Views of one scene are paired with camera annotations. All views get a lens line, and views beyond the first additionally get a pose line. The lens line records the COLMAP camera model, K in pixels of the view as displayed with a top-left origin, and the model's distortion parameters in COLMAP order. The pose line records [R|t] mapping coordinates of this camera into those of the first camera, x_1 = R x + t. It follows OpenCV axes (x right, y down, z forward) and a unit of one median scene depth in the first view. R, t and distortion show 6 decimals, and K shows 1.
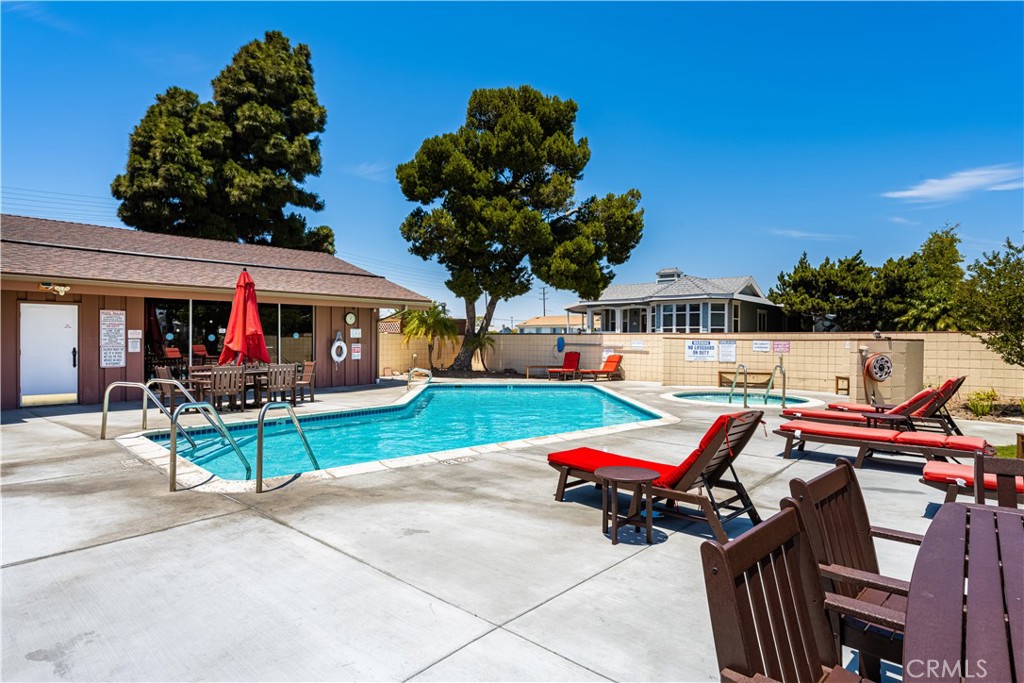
lens RADIAL K [[552.5, 0, 507.9], [0, 552.5, 337.1], [0, 0, 1]] dist [0.030614, -0.000617]
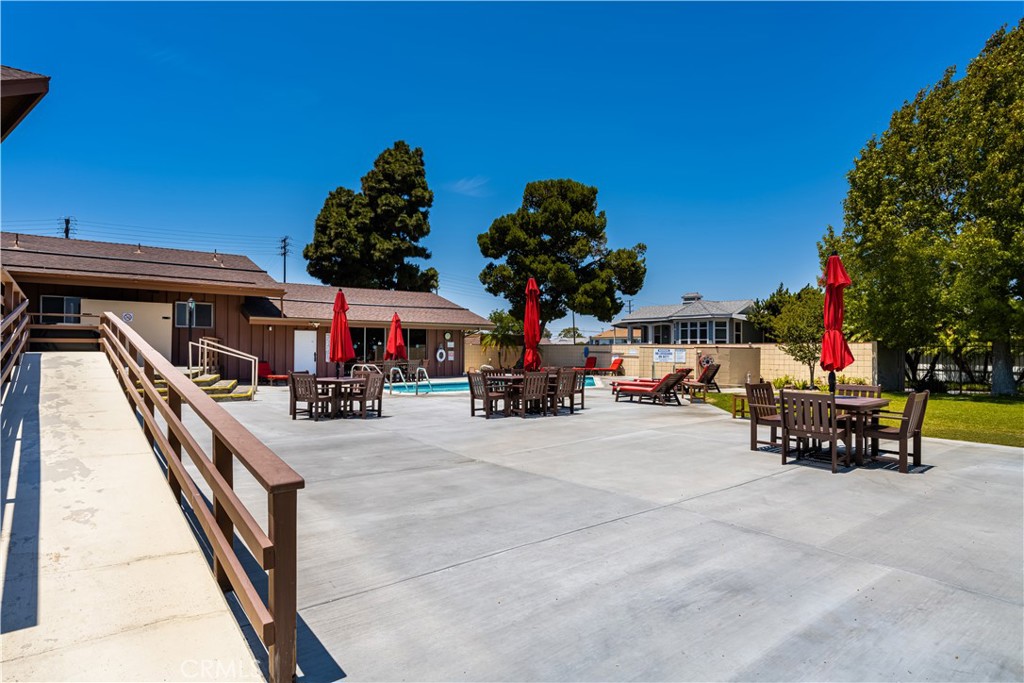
lens RADIAL K [[552.5, 0, 512.7], [0, 552.5, 344.7], [0, 0, 1]] dist [0.030614, -0.000617]
pose [[0.985865, -0.002219, -0.167527, 0.147629], [0.001048, 0.999974, -0.007078, 0.004090], [0.167539, 0.006803, 0.985842, -0.476796]]
